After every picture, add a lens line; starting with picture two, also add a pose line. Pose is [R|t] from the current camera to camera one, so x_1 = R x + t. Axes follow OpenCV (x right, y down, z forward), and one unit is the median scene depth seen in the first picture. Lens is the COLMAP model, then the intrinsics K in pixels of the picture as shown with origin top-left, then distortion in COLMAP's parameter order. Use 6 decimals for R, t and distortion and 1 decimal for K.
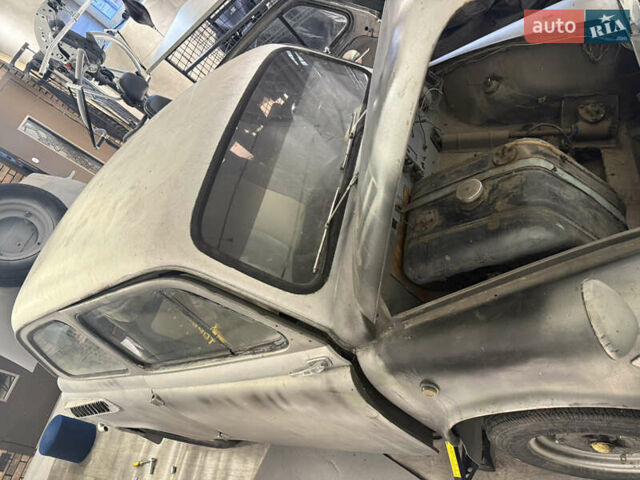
lens RADIAL K [[450.1, 0, 316.0], [0, 450.1, 239.1], [0, 0, 1]] dist [0.040721, -0.056874]
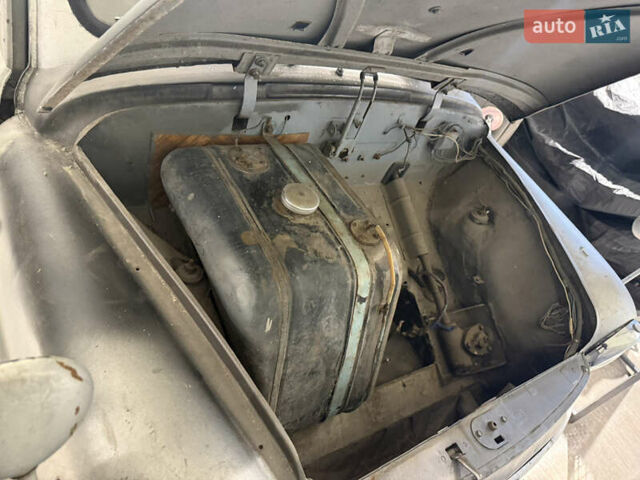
lens RADIAL K [[450.1, 0, 316.0], [0, 450.1, 239.1], [0, 0, 1]] dist [0.040721, -0.056874]
pose [[0.314920, 0.934941, 0.163436, 0.243722], [-0.949095, 0.309010, 0.061083, -0.125344], [0.006605, -0.174353, 0.984661, 0.272927]]
